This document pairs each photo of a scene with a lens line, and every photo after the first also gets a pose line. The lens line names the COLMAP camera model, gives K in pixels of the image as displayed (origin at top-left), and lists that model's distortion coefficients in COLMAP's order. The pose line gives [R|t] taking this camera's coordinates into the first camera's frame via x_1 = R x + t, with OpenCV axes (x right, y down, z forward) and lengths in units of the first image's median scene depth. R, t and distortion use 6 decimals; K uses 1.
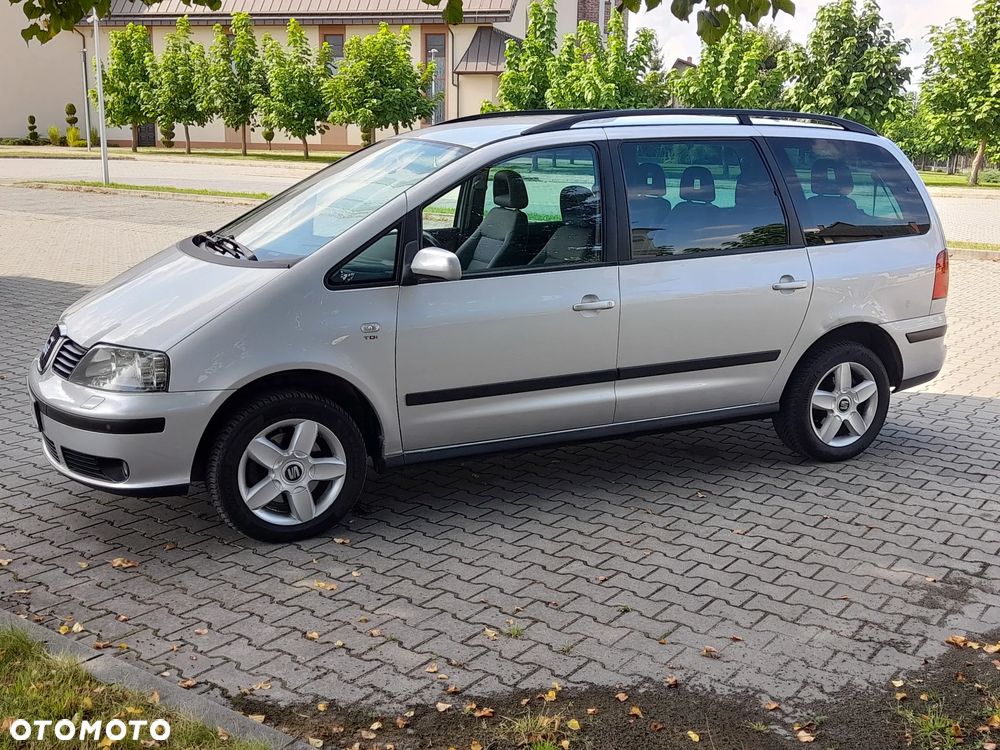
lens RADIAL K [[1132.1, 0, 507.7], [0, 1132.1, 374.4], [0, 0, 1]] dist [0.057949, -0.030861]
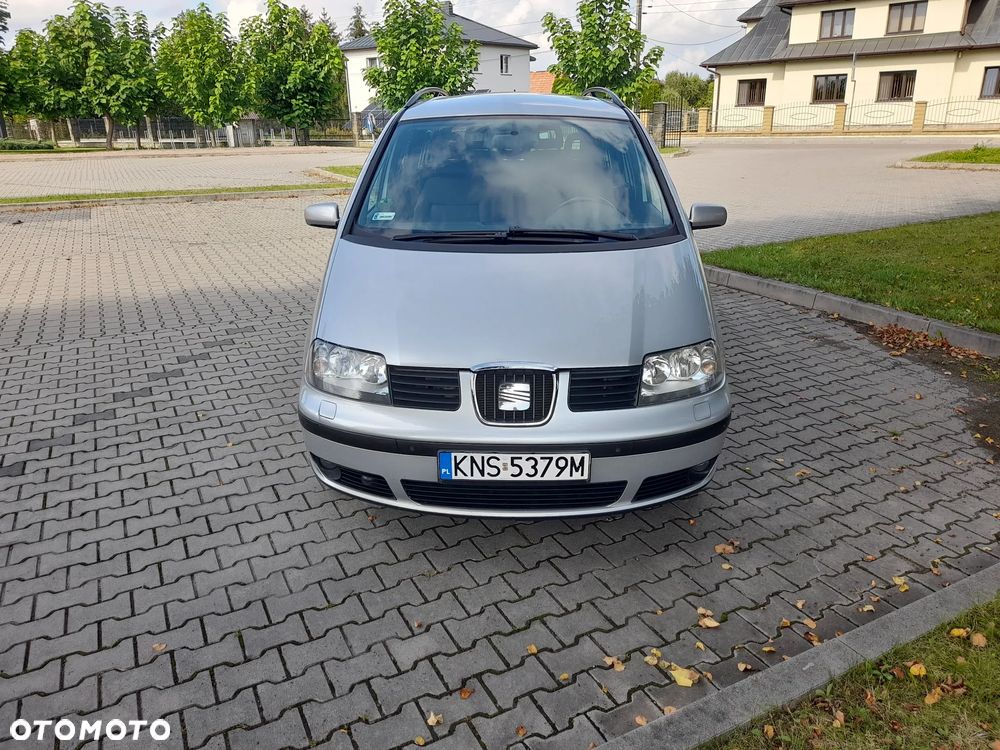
lens RADIAL K [[734.5, 0, 506.5], [0, 734.5, 369.3], [0, 0, 1]] dist [0.082120, -0.092245]
pose [[0.442618, -0.311548, 0.840849, -0.764223], [0.201107, 0.948306, 0.245501, -0.154636], [-0.873868, 0.060438, 0.482392, 0.688375]]
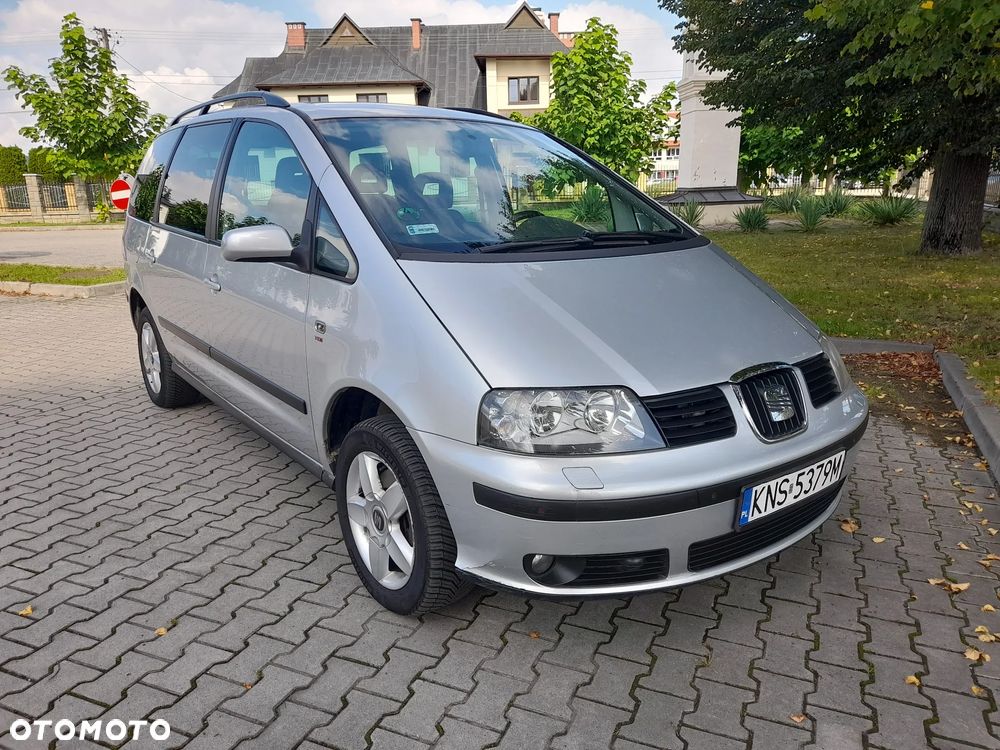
lens RADIAL K [[732.8, 0, 509.1], [0, 732.8, 371.2], [0, 0, 1]] dist [0.054315, -0.047604]
pose [[-0.219301, -0.249064, 0.943331, -0.708779], [0.210100, 0.932128, 0.294949, -0.184877], [-0.952767, 0.262877, -0.152089, 1.107146]]
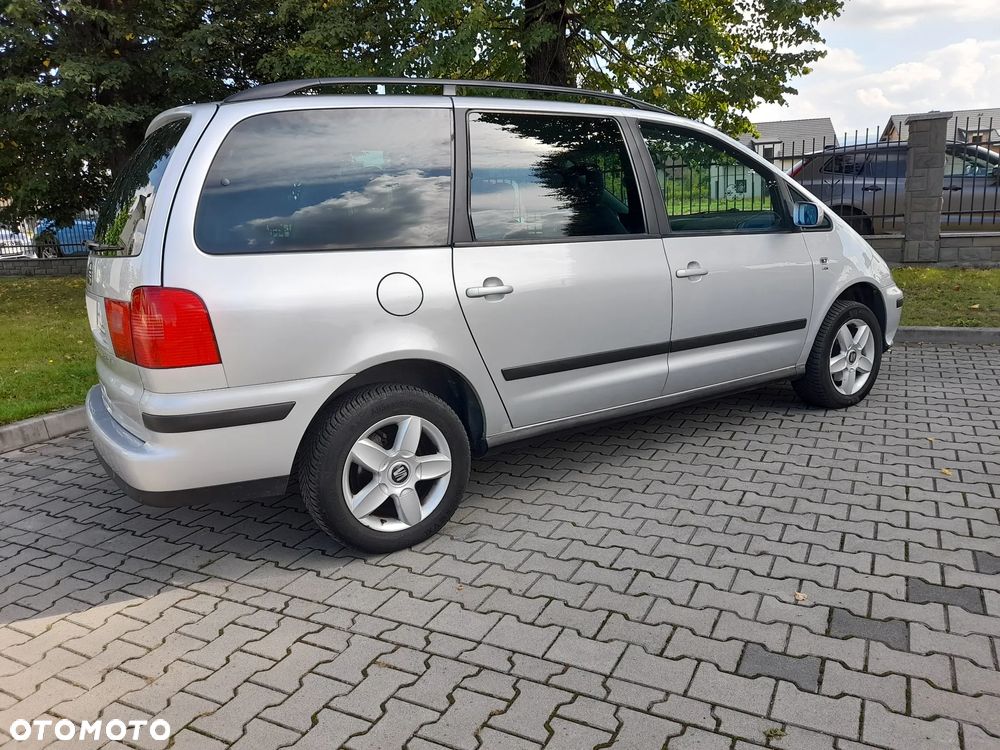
lens RADIAL K [[727.0, 0, 505.7], [0, 727.0, 370.9], [0, 0, 1]] dist [0.062231, -0.066433]
pose [[-0.988764, 0.071917, -0.131052, 0.171142], [0.011542, 0.910783, 0.412725, -0.308286], [0.149042, 0.406574, -0.901379, 1.801578]]
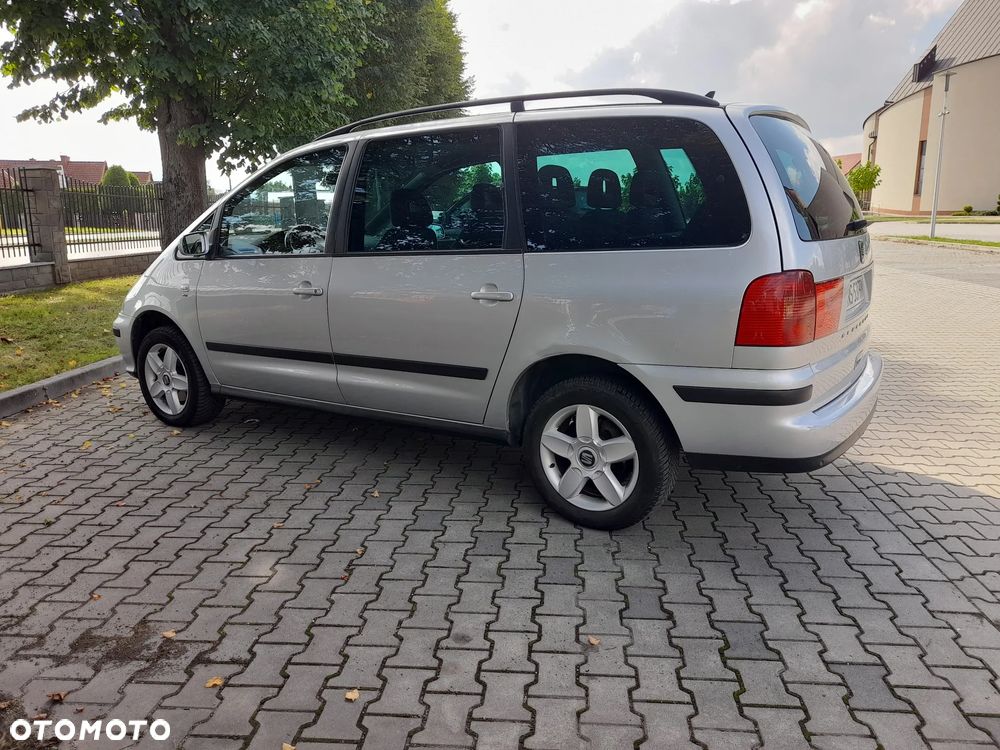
lens RADIAL K [[727.0, 0, 505.7], [0, 727.0, 370.9], [0, 0, 1]] dist [0.062231, -0.066433]
pose [[0.512161, 0.163665, -0.843152, 0.739031], [-0.161041, 0.982565, 0.092904, -0.076224], [0.843657, 0.088201, 0.529588, 0.736960]]
